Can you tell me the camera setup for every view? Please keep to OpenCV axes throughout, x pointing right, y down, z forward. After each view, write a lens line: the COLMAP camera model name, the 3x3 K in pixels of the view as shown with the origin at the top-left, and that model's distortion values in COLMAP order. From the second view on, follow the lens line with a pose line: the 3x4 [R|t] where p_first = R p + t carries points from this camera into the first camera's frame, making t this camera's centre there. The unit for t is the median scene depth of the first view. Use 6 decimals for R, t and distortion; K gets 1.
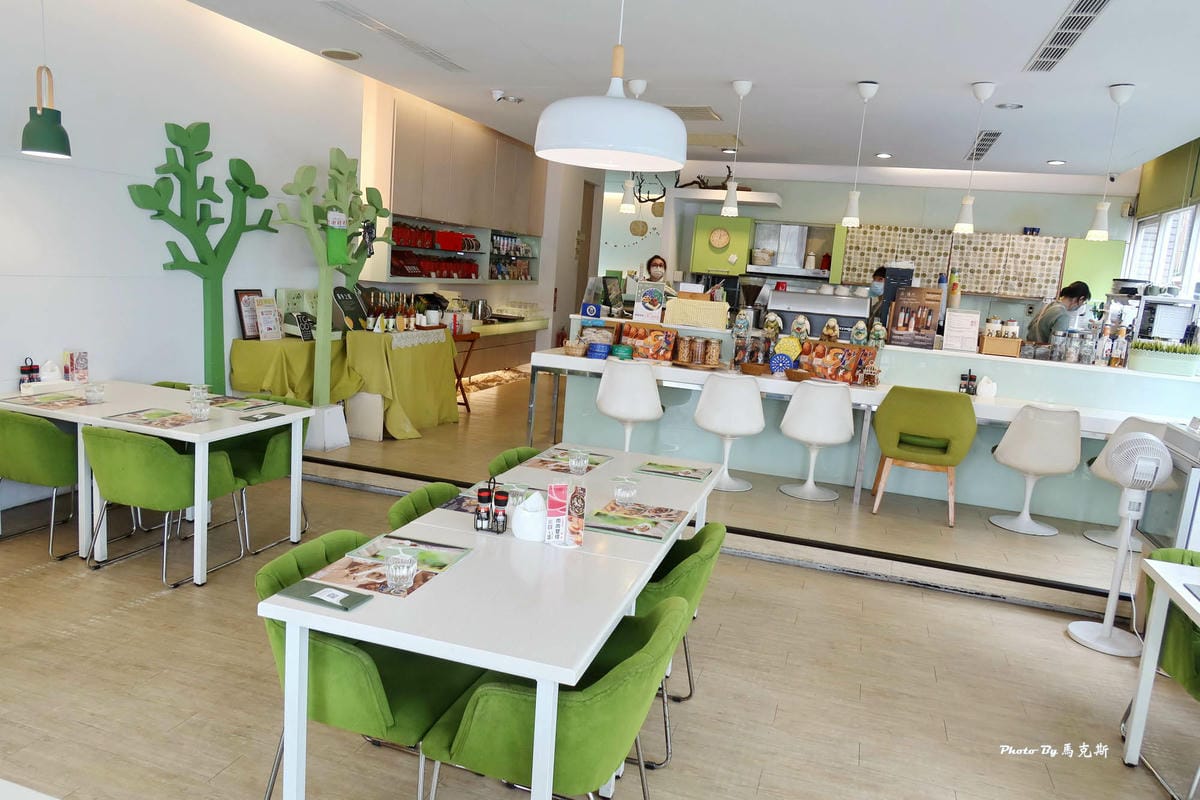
lens RADIAL K [[824.2, 0, 599.3], [0, 824.2, 394.0], [0, 0, 1]] dist [-0.002750, 0.001273]
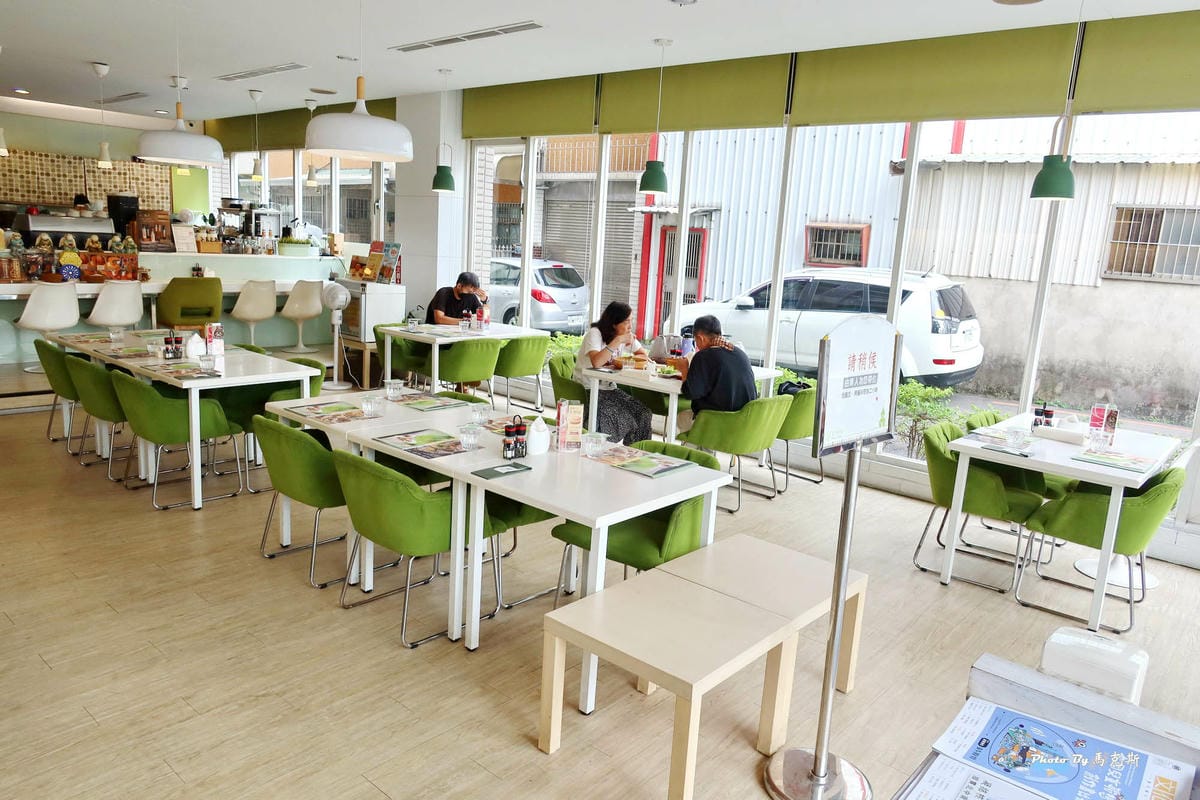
lens RADIAL K [[824.2, 0, 597.9], [0, 824.2, 399.3], [0, 0, 1]] dist [-0.002750, 0.001273]
pose [[0.401661, -0.232085, 0.885892, -0.644413], [0.116223, 0.972451, 0.202067, -0.006901], [-0.908384, 0.021799, 0.417569, -0.308786]]
